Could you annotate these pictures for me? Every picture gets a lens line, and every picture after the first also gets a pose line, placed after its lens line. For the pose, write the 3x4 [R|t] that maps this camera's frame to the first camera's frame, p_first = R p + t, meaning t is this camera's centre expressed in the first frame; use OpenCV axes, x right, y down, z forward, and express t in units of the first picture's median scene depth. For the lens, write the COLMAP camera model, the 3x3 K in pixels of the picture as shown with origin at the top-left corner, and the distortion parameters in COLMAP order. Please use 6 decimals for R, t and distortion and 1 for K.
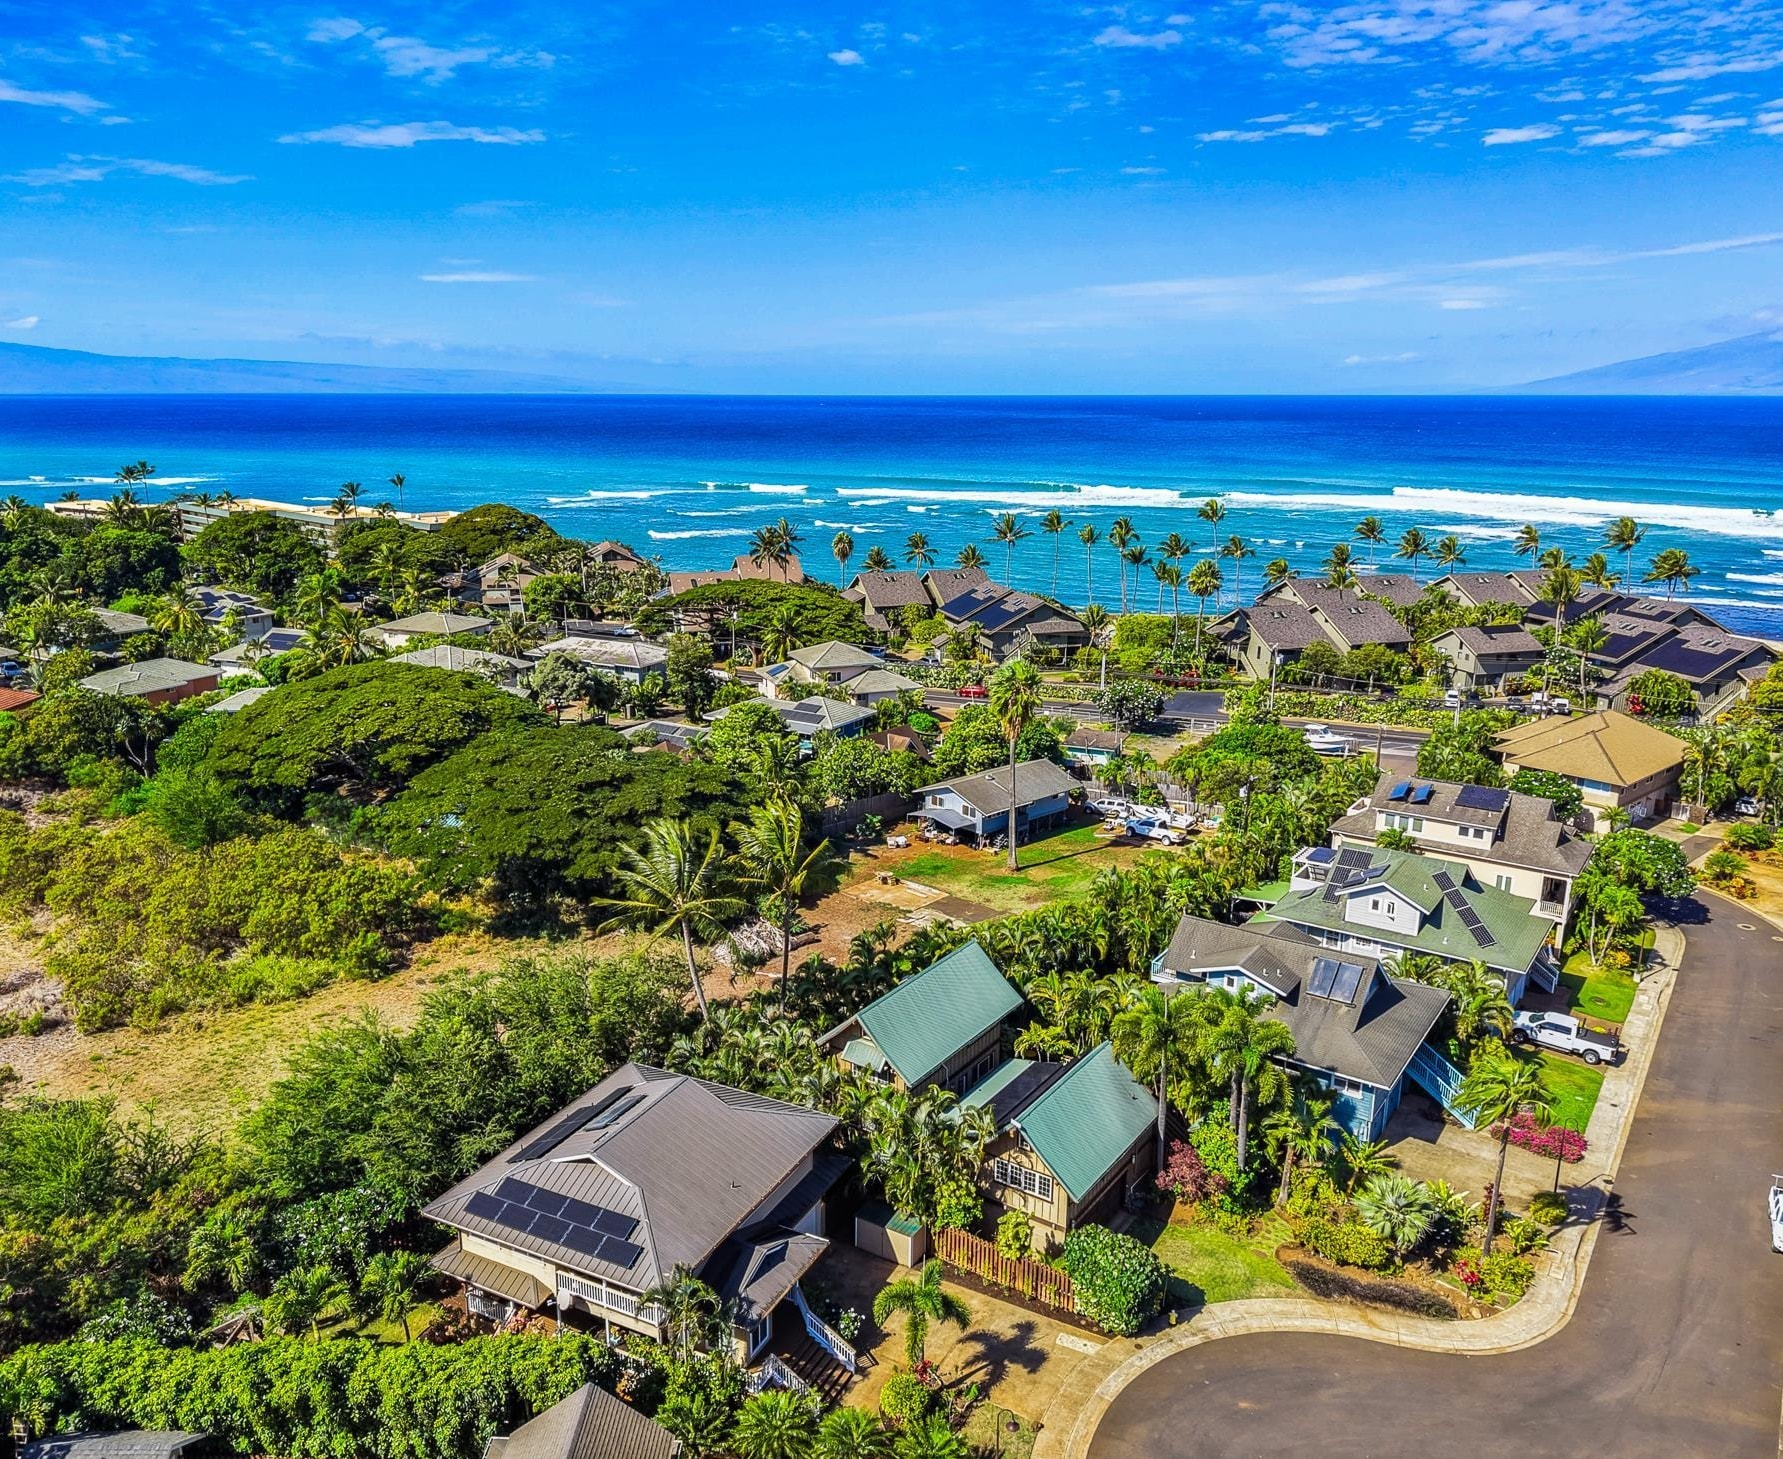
lens RADIAL K [[1380.1, 0, 891.5], [0, 1380.1, 729.5], [0, 0, 1]] dist [0.047979, -0.055028]
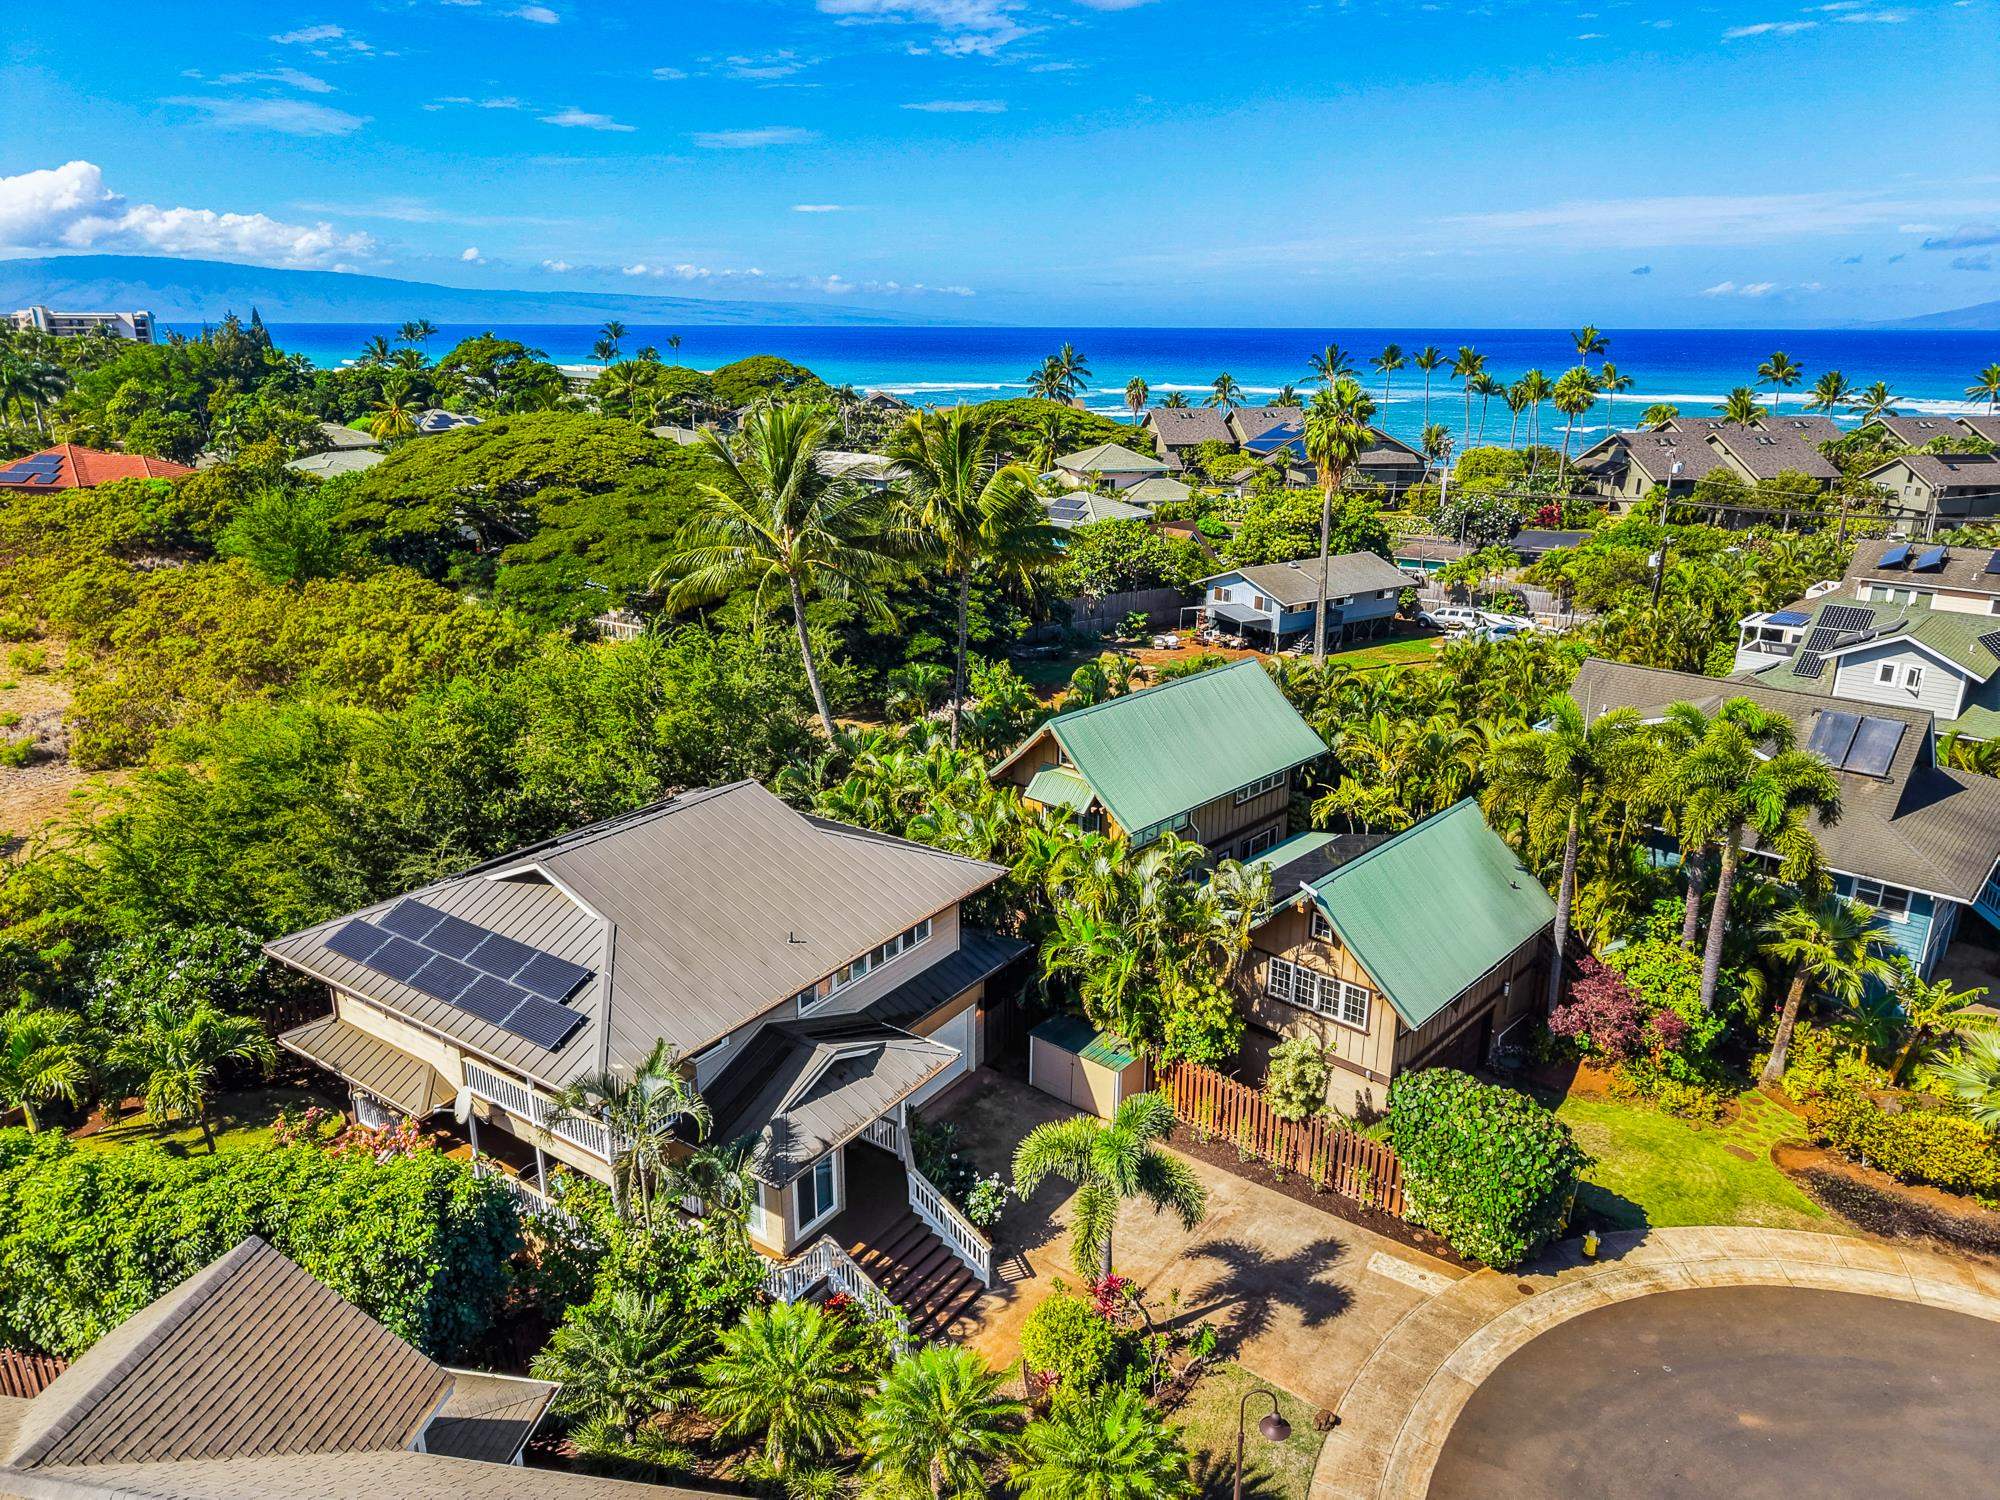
lens RADIAL K [[1339.4, 0, 1000.0], [0, 1339.4, 750.0], [0, 0, 1]] dist [0.032792, -0.026887]
pose [[0.988658, 0.035823, -0.145850, 0.042078], [-0.029218, 0.998459, 0.047182, 0.200670], [0.147316, -0.042385, 0.988181, 0.429681]]
